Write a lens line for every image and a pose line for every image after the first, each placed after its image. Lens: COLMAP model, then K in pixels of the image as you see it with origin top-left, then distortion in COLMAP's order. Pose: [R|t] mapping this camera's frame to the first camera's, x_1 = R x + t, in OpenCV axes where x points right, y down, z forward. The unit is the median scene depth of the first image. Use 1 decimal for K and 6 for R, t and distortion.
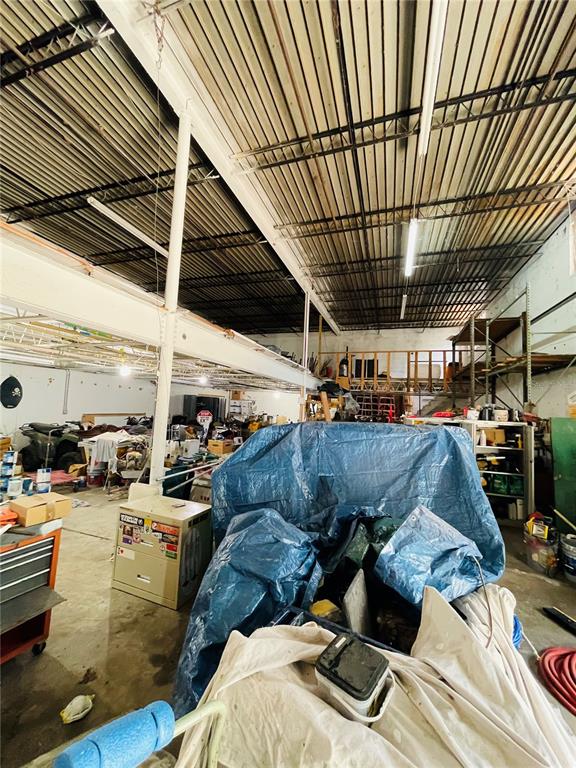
lens RADIAL K [[305.8, 0, 290.0], [0, 305.8, 382.3], [0, 0, 1]] dist [-0.012321, -0.000049]
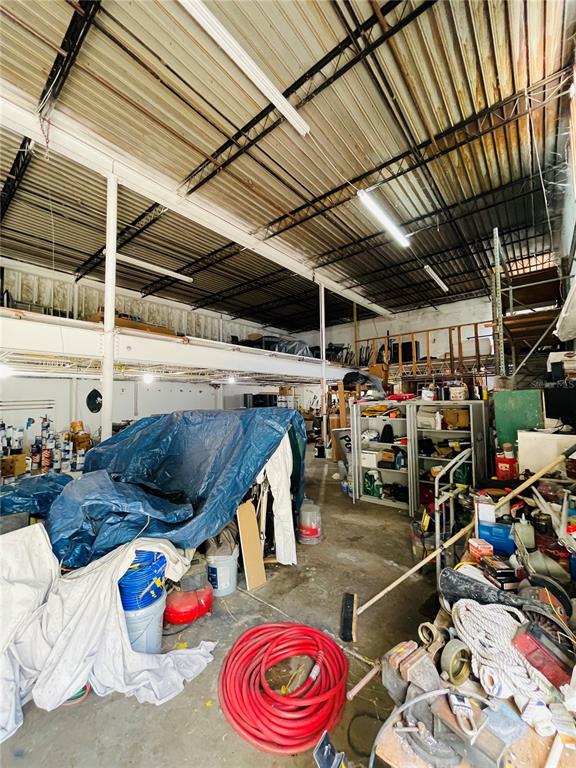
lens RADIAL K [[305.8, 0, 292.9], [0, 305.8, 385.4], [0, 0, 1]] dist [-0.012321, -0.000049]
pose [[0.929928, -0.078872, -0.359183, 0.276617], [0.087954, 0.996084, 0.008987, 0.017819], [0.357067, -0.039949, 0.933224, 0.017250]]
